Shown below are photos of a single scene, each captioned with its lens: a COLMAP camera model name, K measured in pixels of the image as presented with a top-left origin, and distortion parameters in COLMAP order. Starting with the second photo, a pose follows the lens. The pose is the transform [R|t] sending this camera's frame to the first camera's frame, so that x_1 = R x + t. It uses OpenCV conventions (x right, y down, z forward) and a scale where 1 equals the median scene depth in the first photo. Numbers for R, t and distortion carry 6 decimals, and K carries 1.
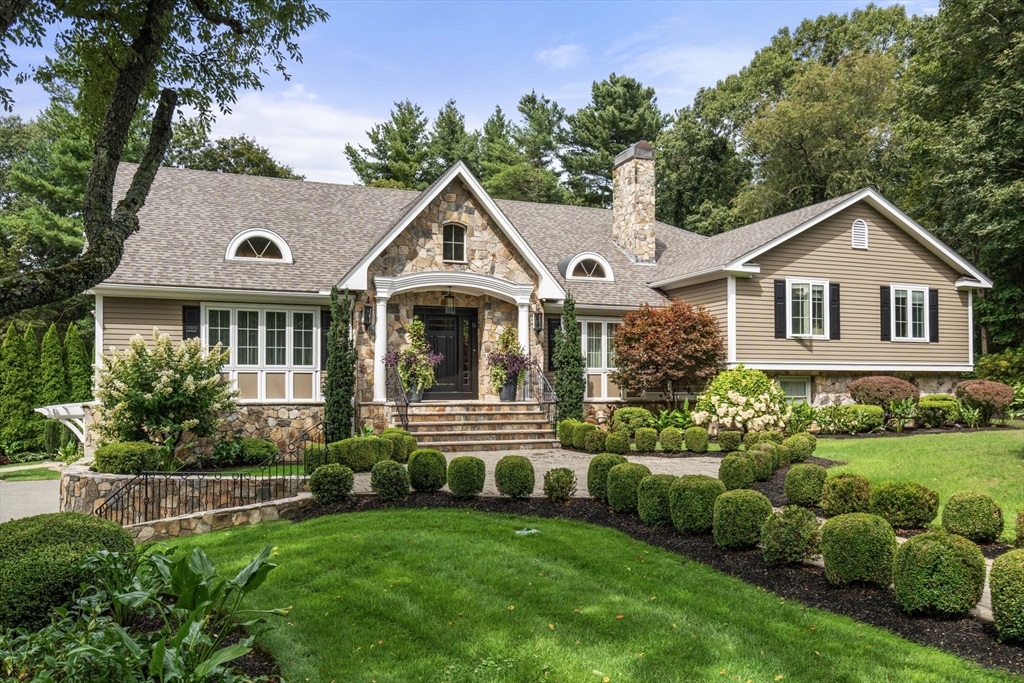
lens RADIAL K [[821.7, 0, 511.8], [0, 821.7, 344.4], [0, 0, 1]] dist [0.006267, -0.002289]
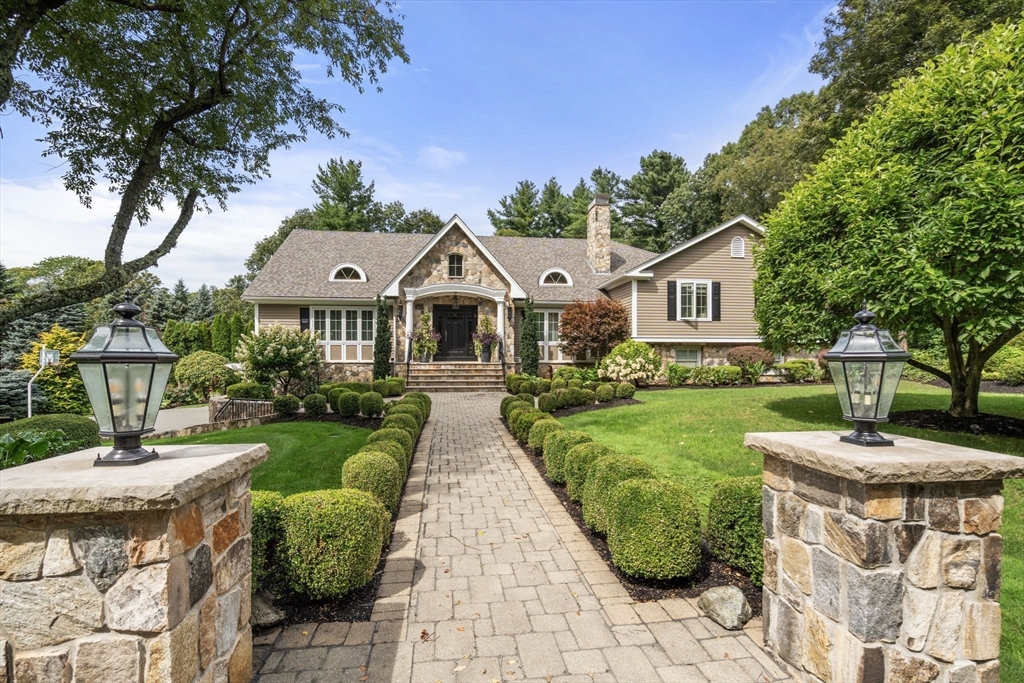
lens RADIAL K [[506.9, 0, 511.9], [0, 506.9, 345.8], [0, 0, 1]] dist [-0.013963, 0.001604]
pose [[0.965794, -0.004310, -0.259274, 0.284830], [0.012102, 0.999522, 0.028463, 0.008413], [0.259027, -0.030628, 0.965384, 0.046858]]
